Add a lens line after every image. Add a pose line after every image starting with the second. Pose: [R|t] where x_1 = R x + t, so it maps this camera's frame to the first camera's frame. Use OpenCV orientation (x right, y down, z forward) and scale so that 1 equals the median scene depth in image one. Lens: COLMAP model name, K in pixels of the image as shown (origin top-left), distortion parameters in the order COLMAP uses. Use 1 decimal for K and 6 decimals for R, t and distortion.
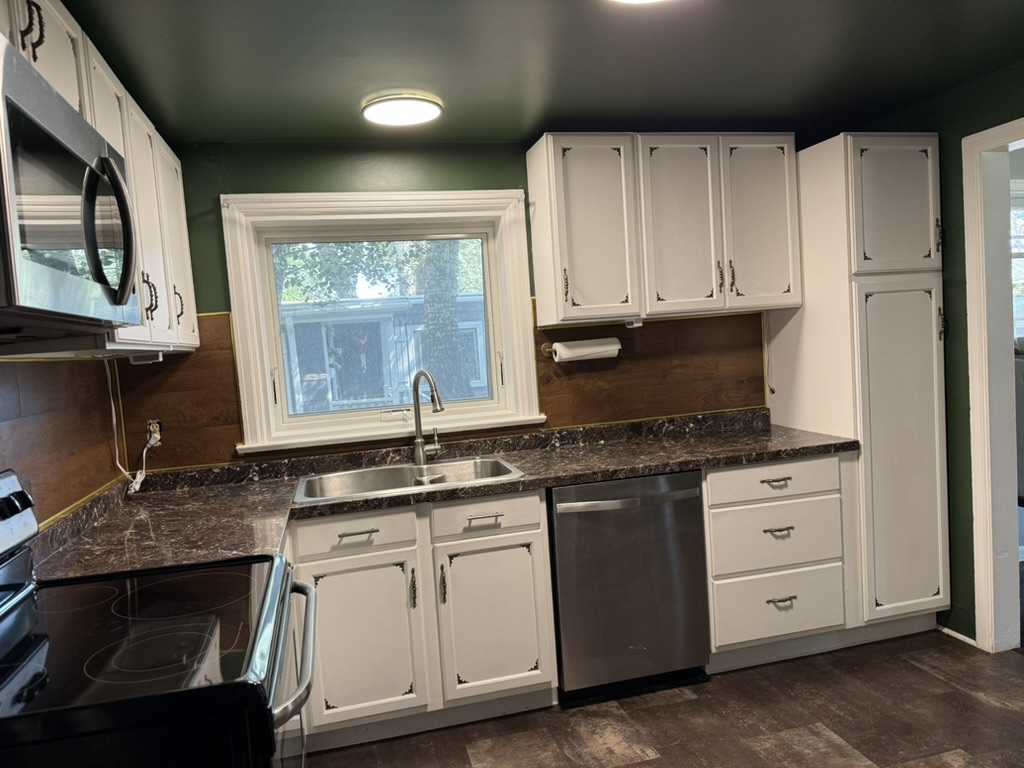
lens RADIAL K [[722.3, 0, 510.4], [0, 722.3, 388.5], [0, 0, 1]] dist [0.155959, -0.274236]
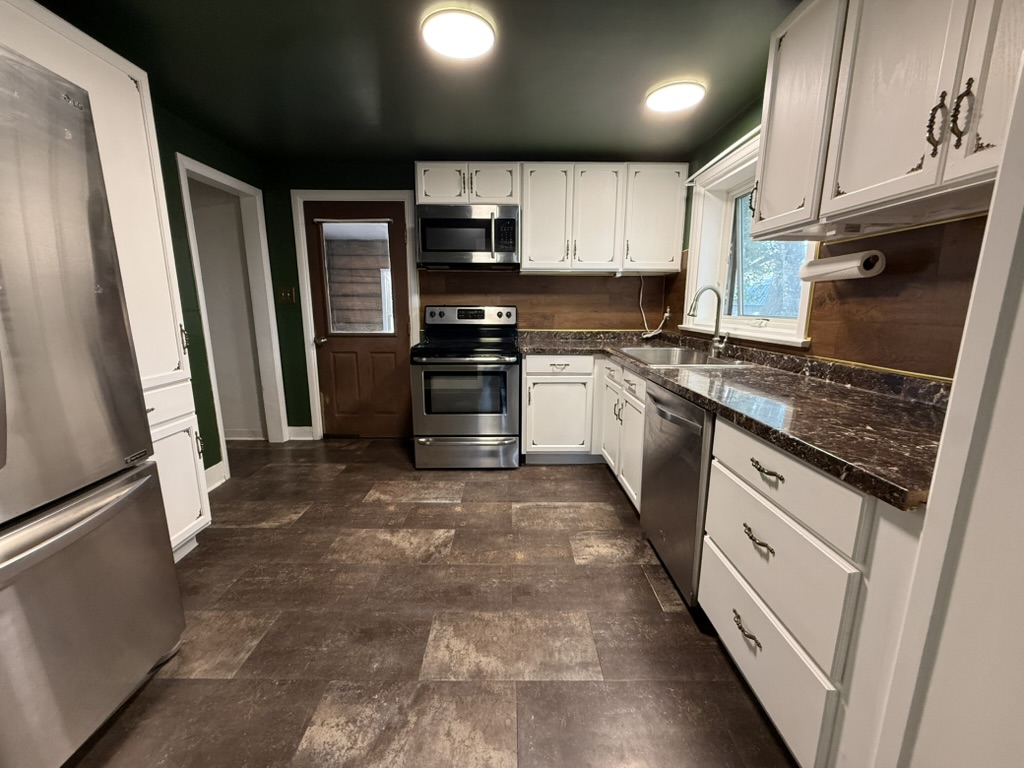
lens RADIAL K [[411.3, 0, 512.0], [0, 411.3, 384.0], [0, 0, 1]] dist [0.000612, 0.000143]
pose [[-0.239350, 0.252189, -0.937610, 0.694634], [-0.049455, 0.961259, 0.271174, -0.036701], [0.969673, 0.111275, -0.217606, 0.789120]]
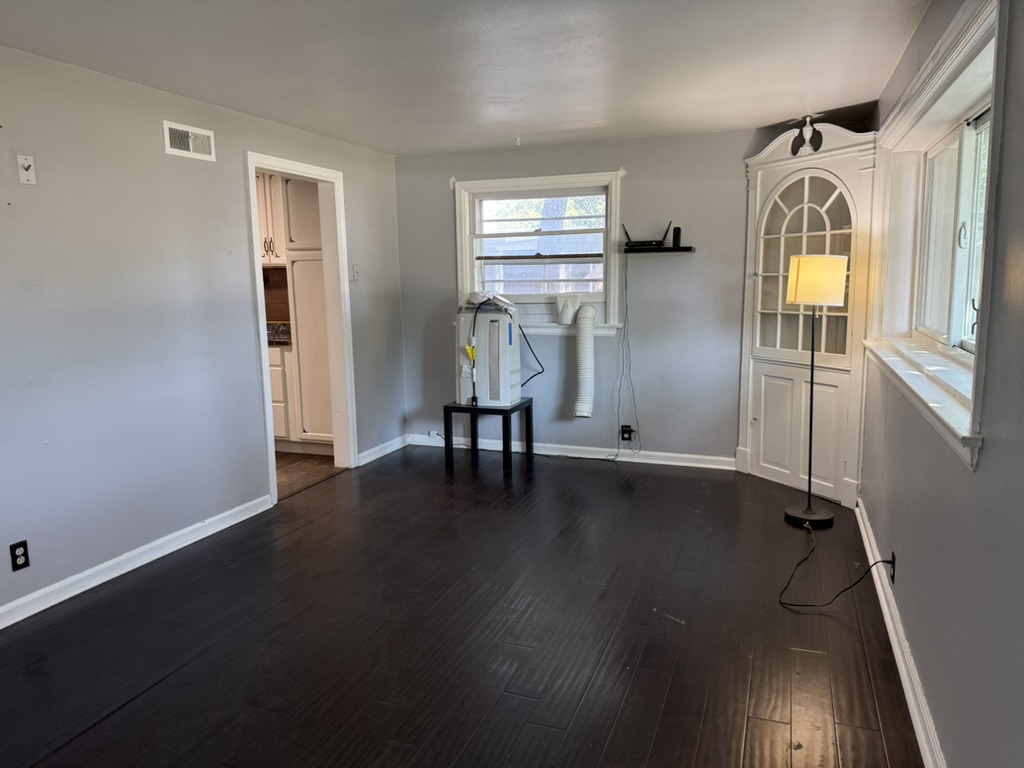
lens RADIAL K [[722.3, 0, 510.4], [0, 722.3, 388.5], [0, 0, 1]] dist [0.155959, -0.274236]
pose [[0.814952, 0.144870, -0.561130, 1.892459], [-0.079900, 0.987092, 0.138801, -0.105900], [0.573995, -0.068282, 0.816007, -0.185111]]
